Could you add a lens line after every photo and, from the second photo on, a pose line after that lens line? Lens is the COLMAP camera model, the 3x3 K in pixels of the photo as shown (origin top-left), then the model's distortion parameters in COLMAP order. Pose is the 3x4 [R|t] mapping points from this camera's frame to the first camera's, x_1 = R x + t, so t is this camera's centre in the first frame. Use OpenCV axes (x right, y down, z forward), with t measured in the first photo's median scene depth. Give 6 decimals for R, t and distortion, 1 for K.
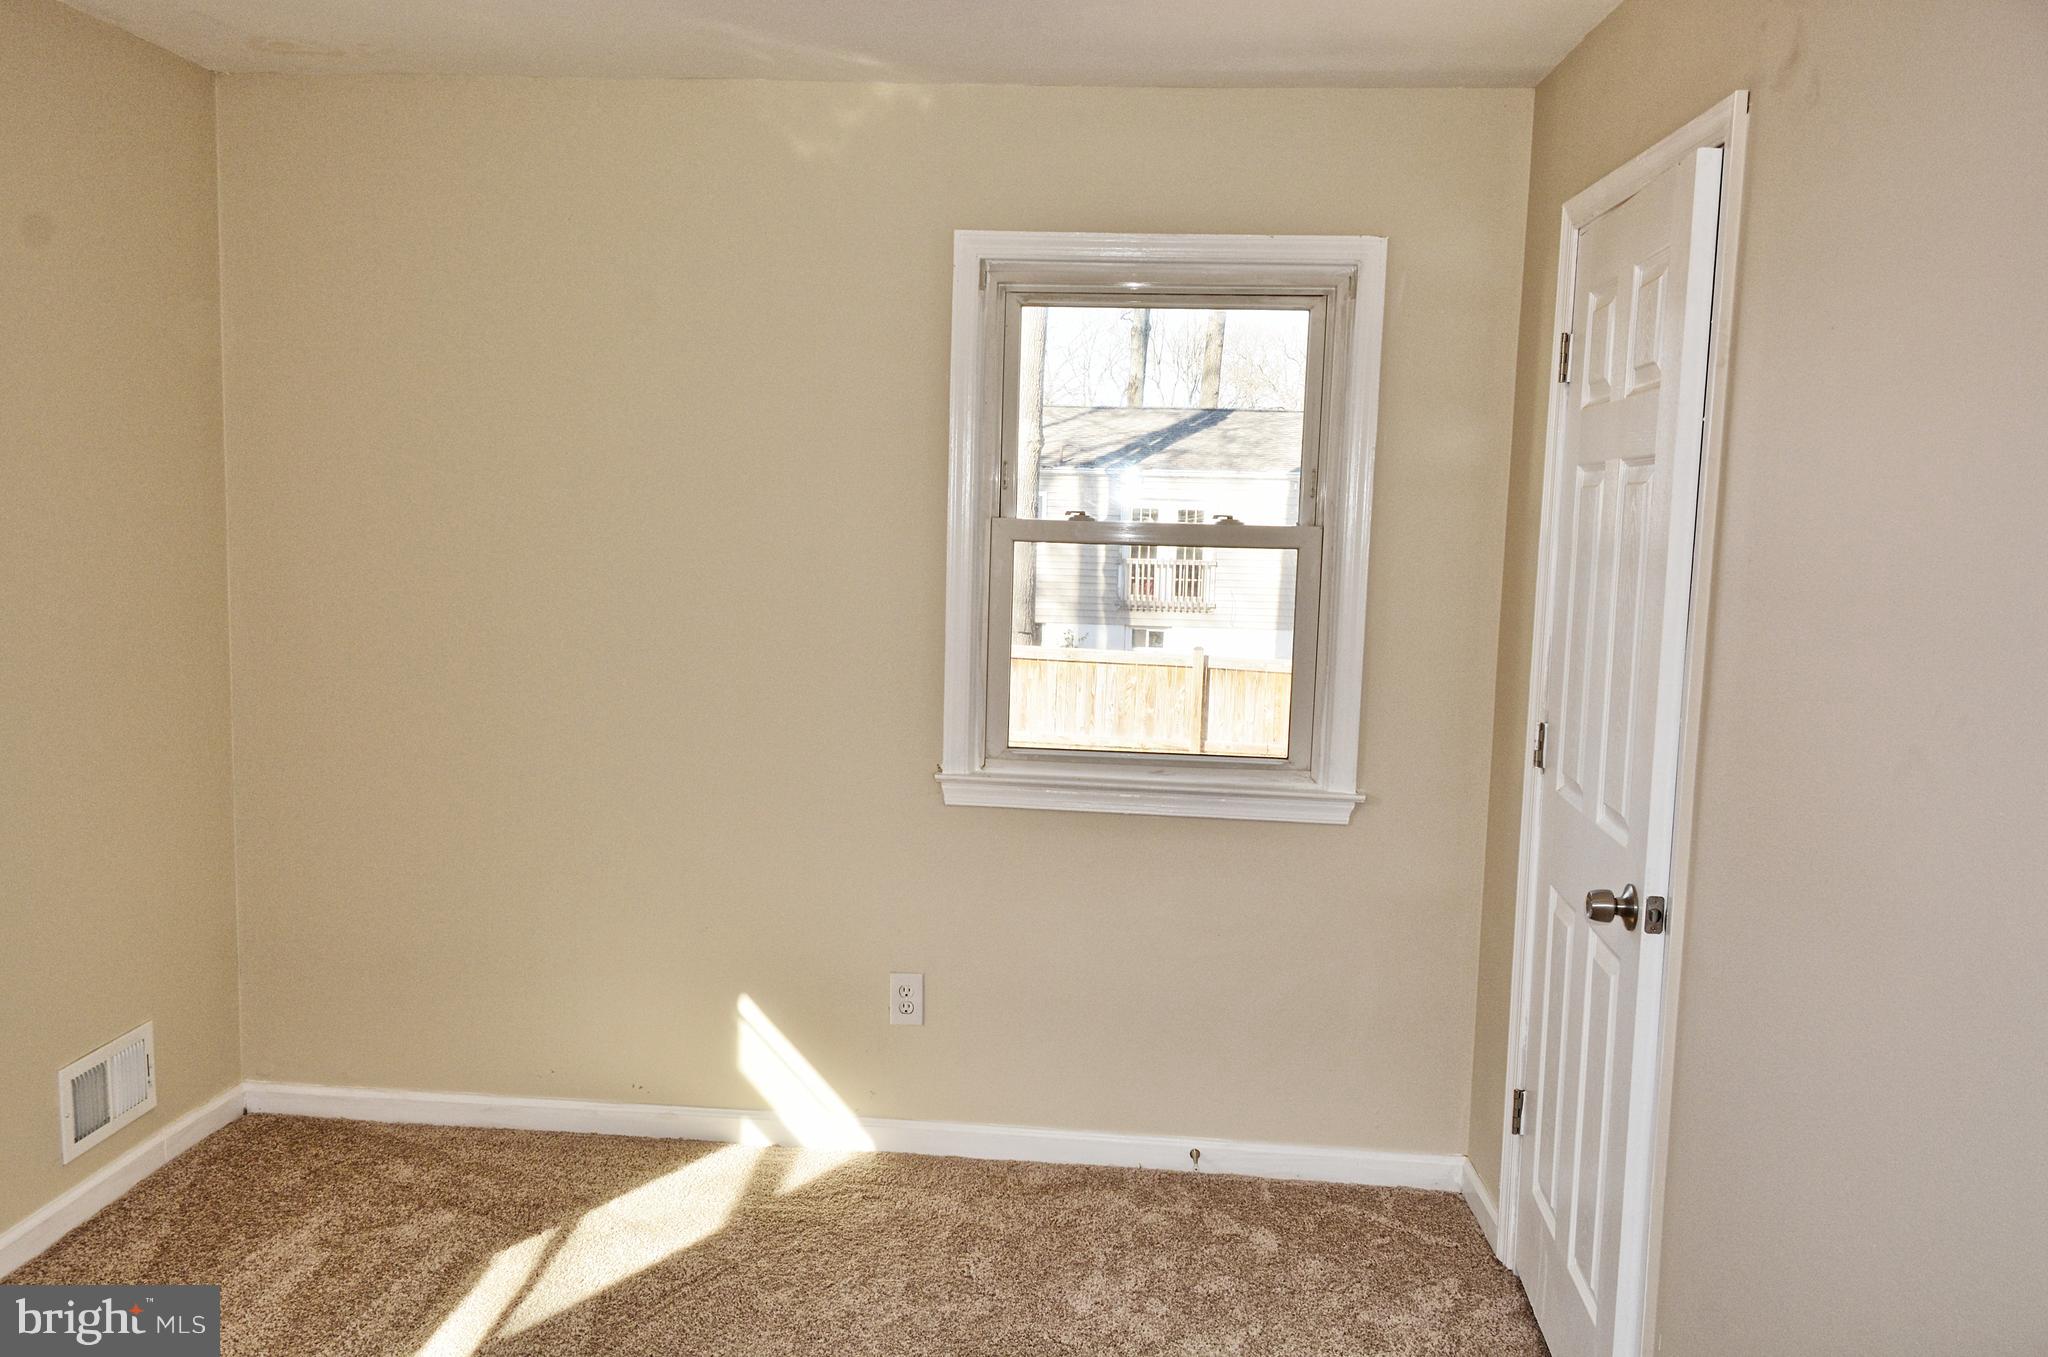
lens RADIAL K [[1506.5, 0, 1005.4], [0, 1506.5, 682.1], [0, 0, 1]] dist [0.055420, -0.098501]
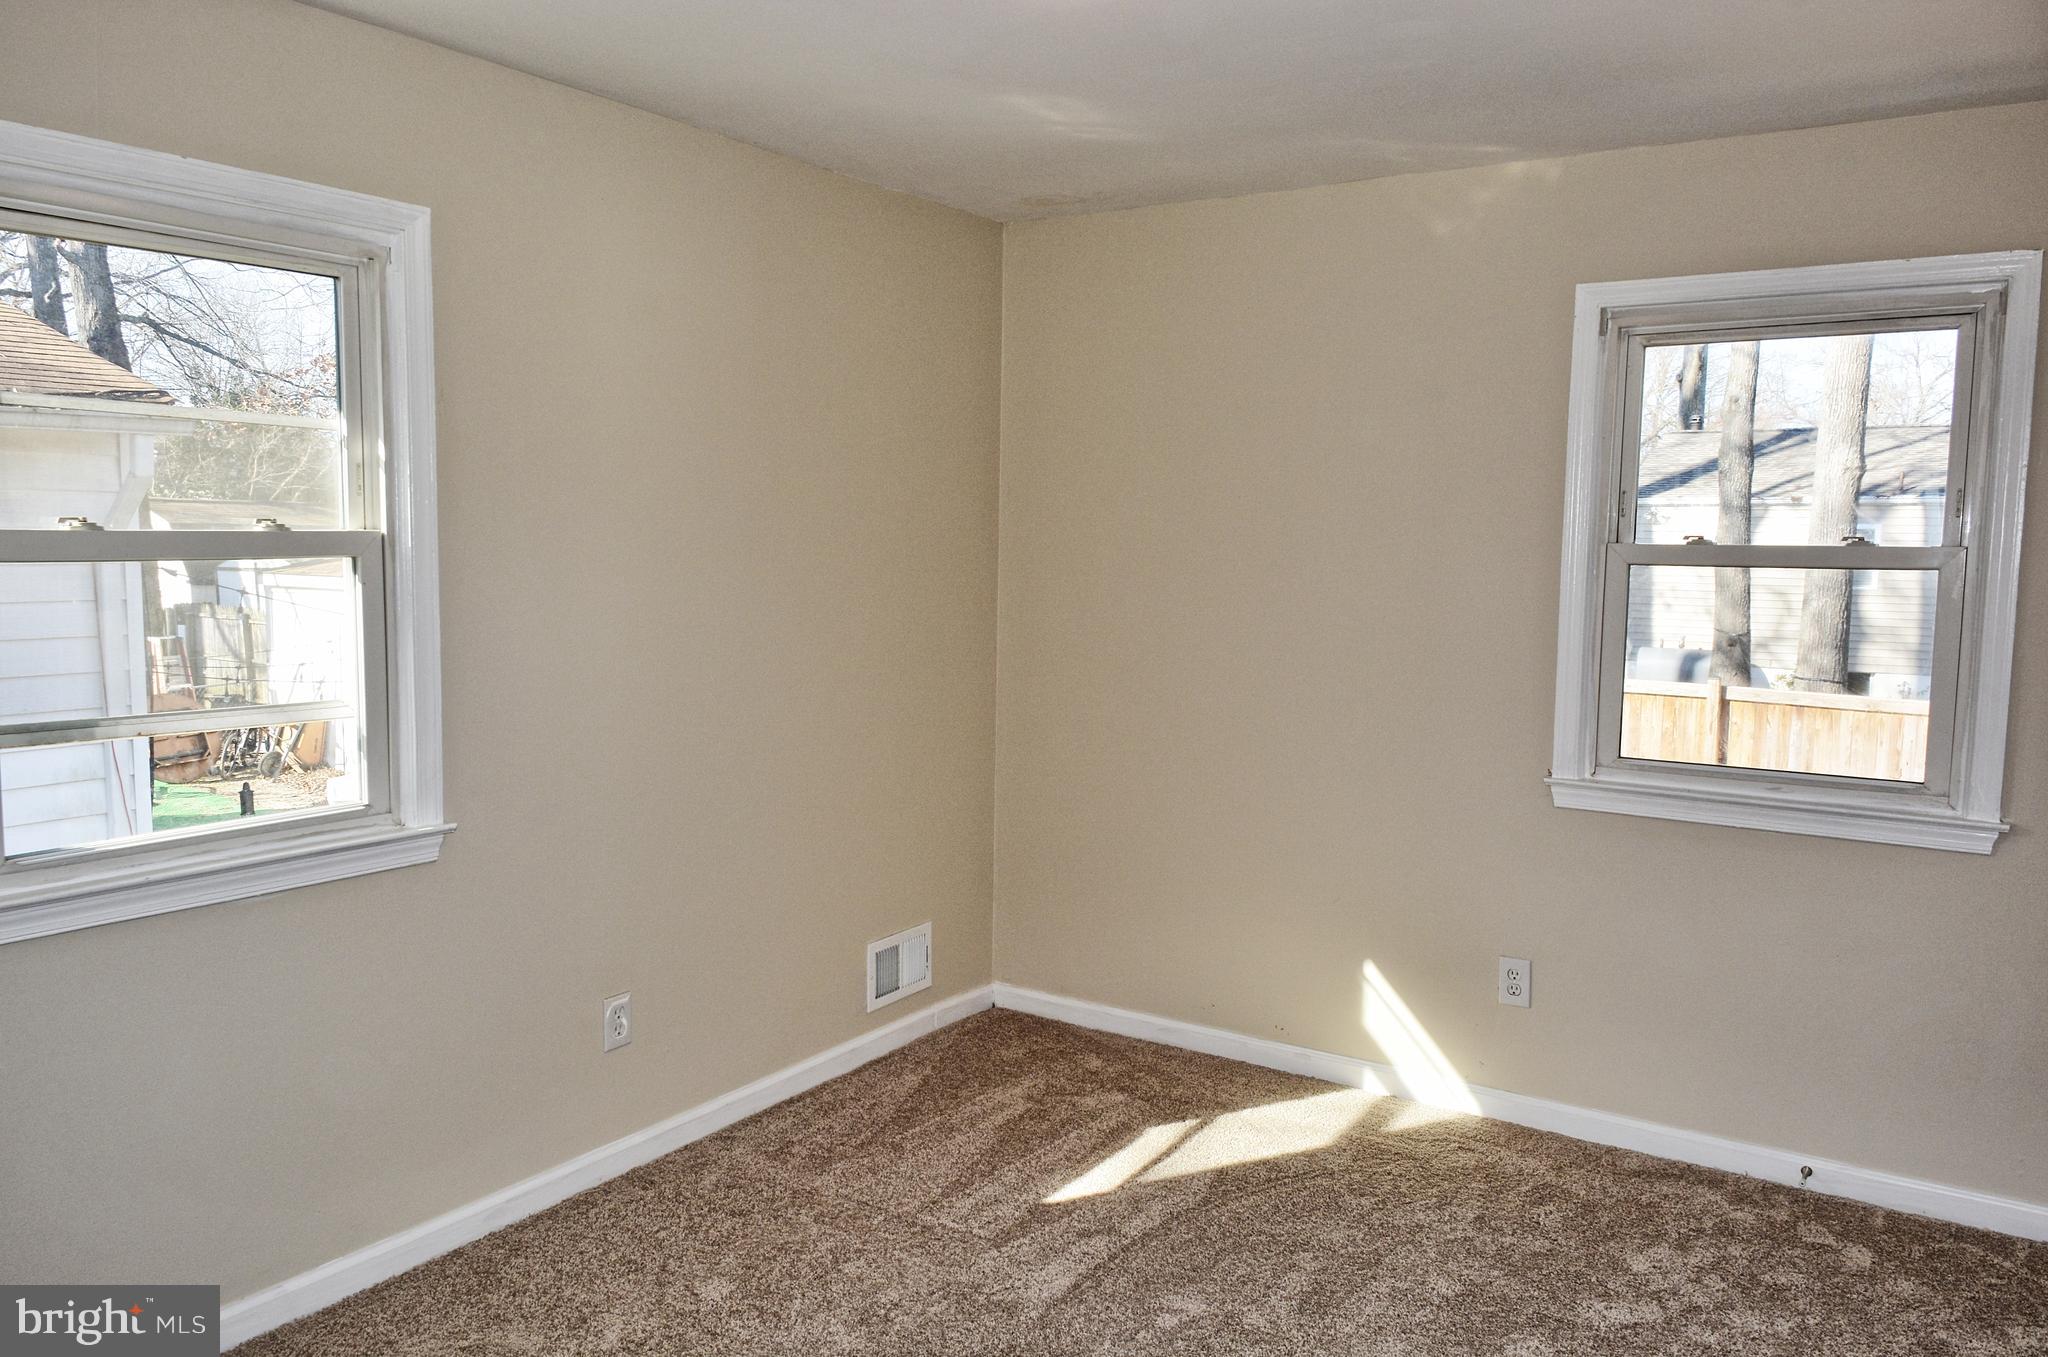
lens RADIAL K [[1506.5, 0, 1005.4], [0, 1506.5, 682.1], [0, 0, 1]] dist [0.055420, -0.098501]
pose [[0.872495, 0.027972, -0.487822, 0.149549], [-0.042129, 0.998949, -0.018070, 0.028710], [0.486803, 0.036318, 0.872756, -0.157985]]
